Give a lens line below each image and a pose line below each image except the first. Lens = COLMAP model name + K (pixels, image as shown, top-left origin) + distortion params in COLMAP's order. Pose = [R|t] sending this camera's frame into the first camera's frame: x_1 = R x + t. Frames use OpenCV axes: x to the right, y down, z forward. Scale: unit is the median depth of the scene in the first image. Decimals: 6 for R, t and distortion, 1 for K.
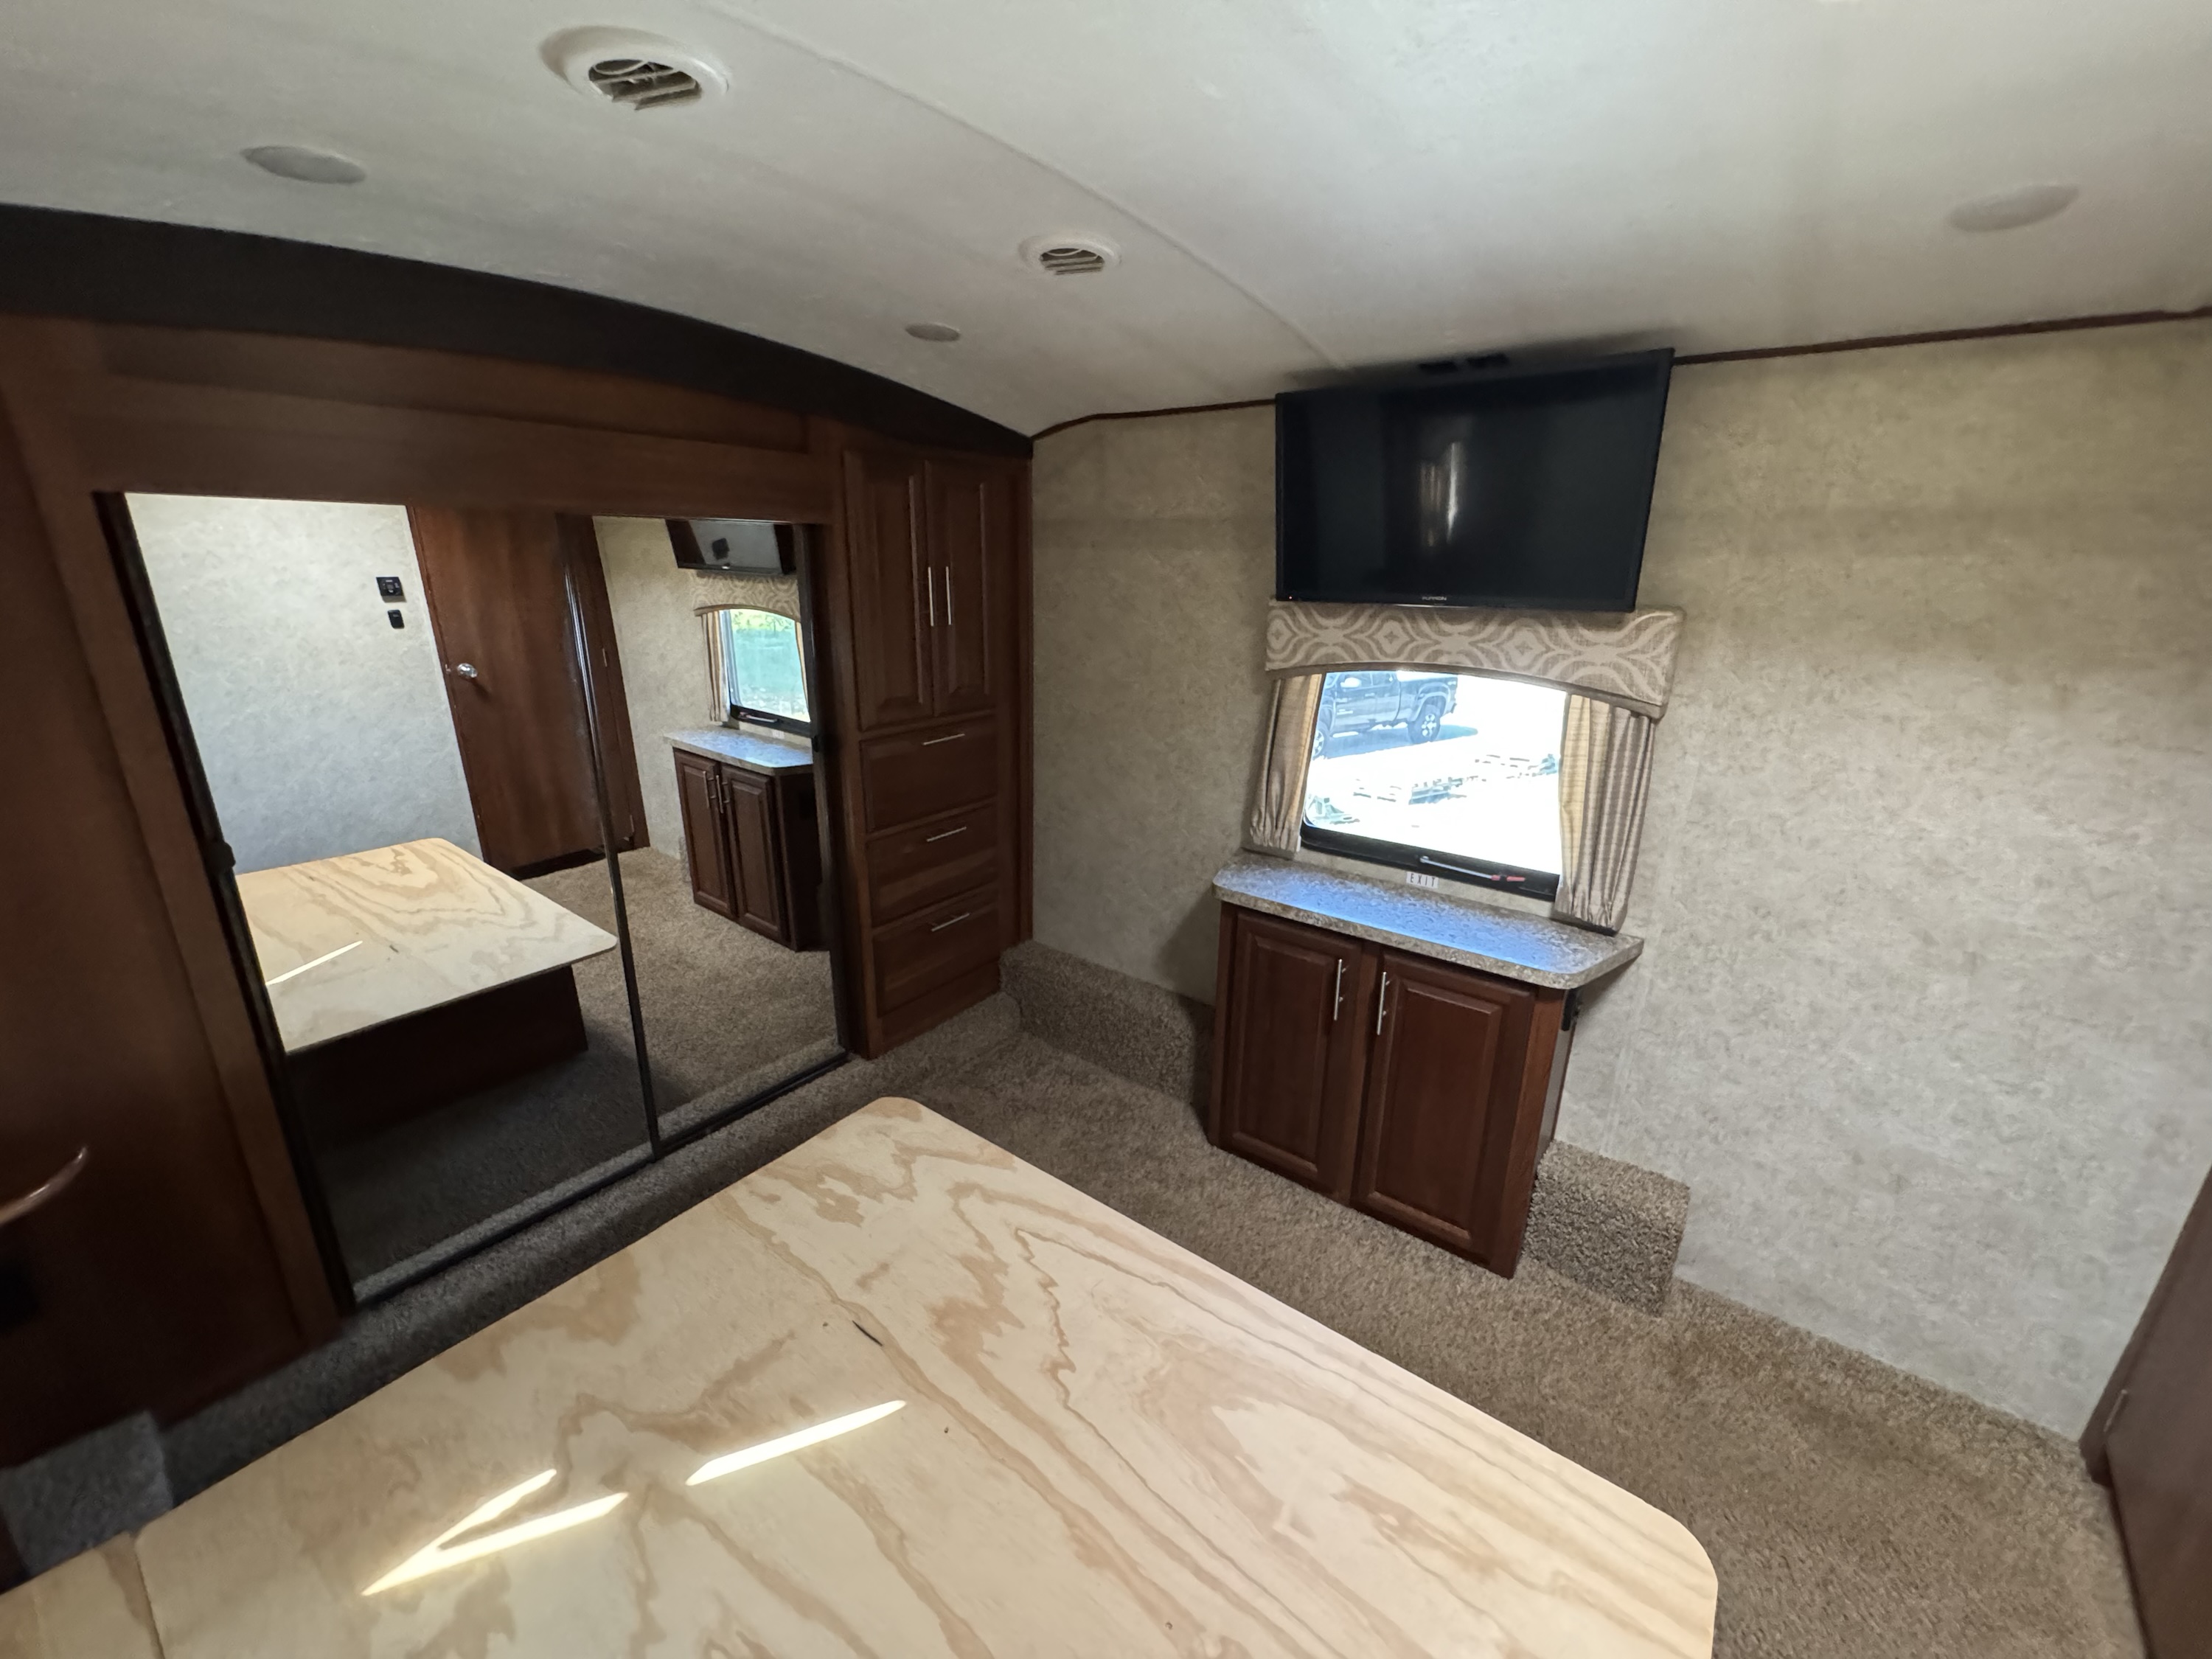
lens RADIAL K [[885.7, 0, 1100.9], [0, 885.7, 827.3], [0, 0, 1]] dist [-0.002088, 0.000773]
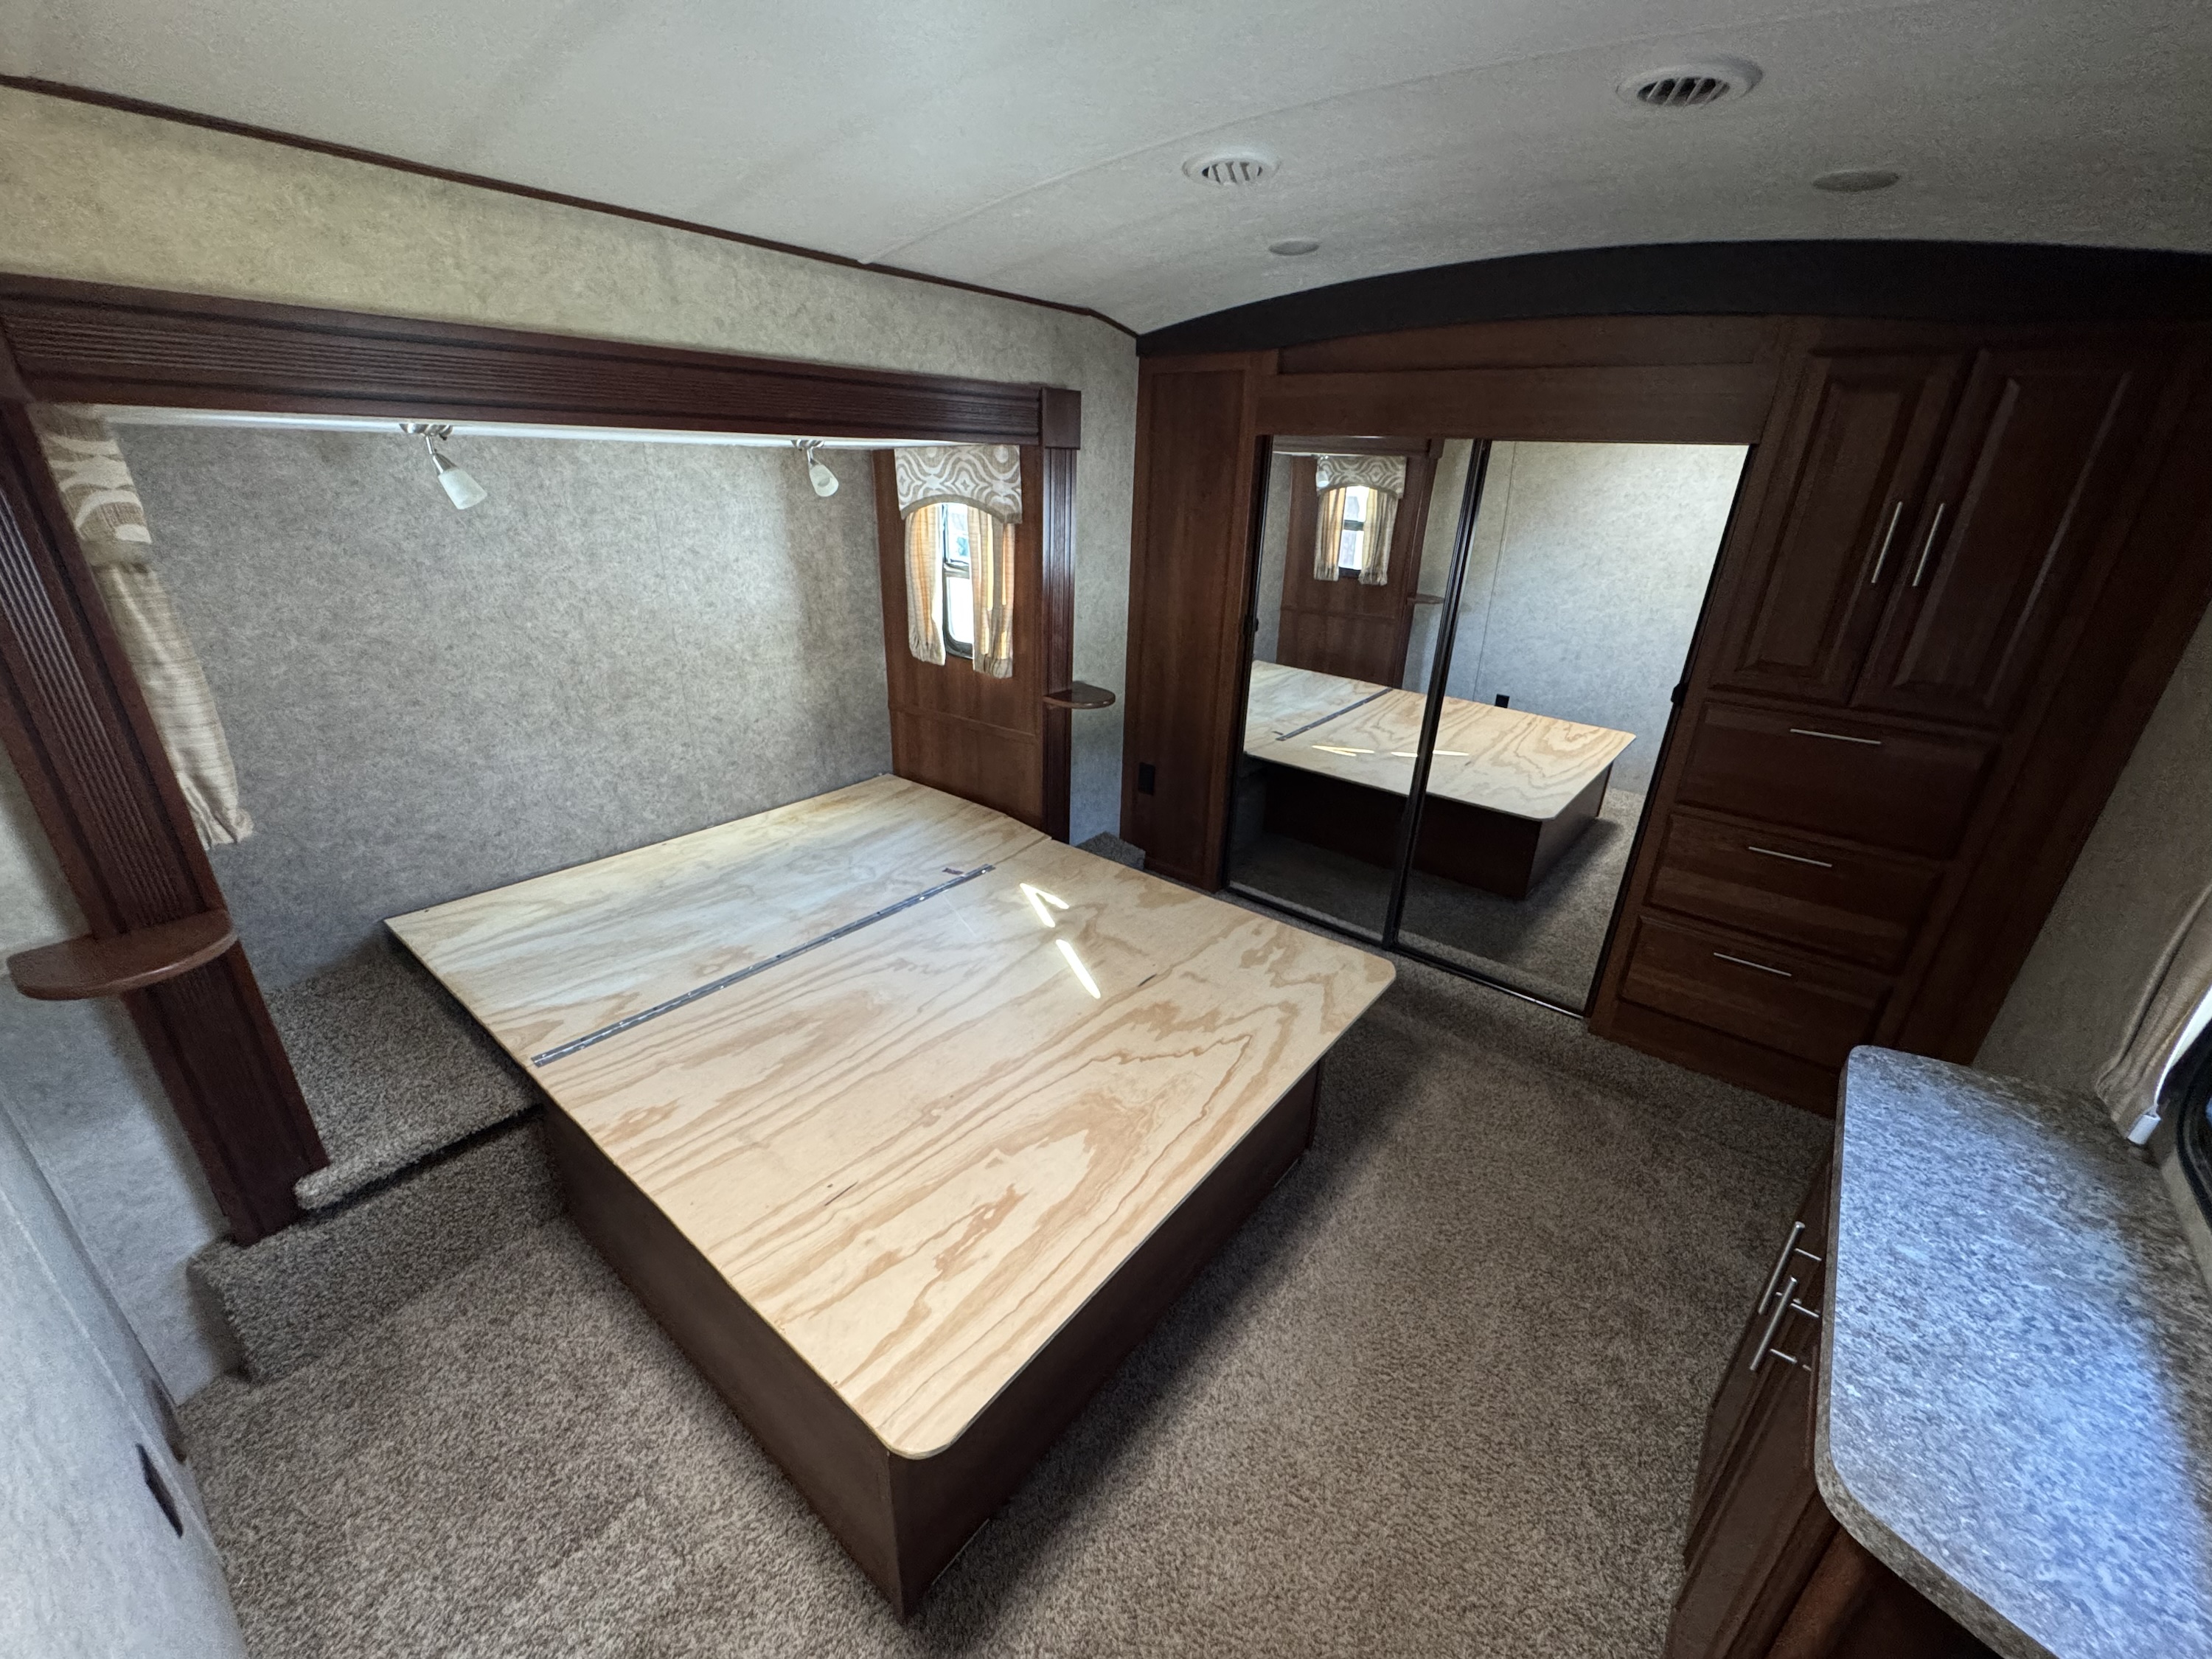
lens RADIAL K [[885.7, 0, 1097.8], [0, 885.7, 831.4], [0, 0, 1]] dist [-0.002088, 0.000773]
pose [[-0.036530, 0.379255, -0.924571, 0.991606], [-0.317729, 0.872773, 0.370561, -0.184545], [0.947478, 0.307299, 0.088618, 0.650784]]
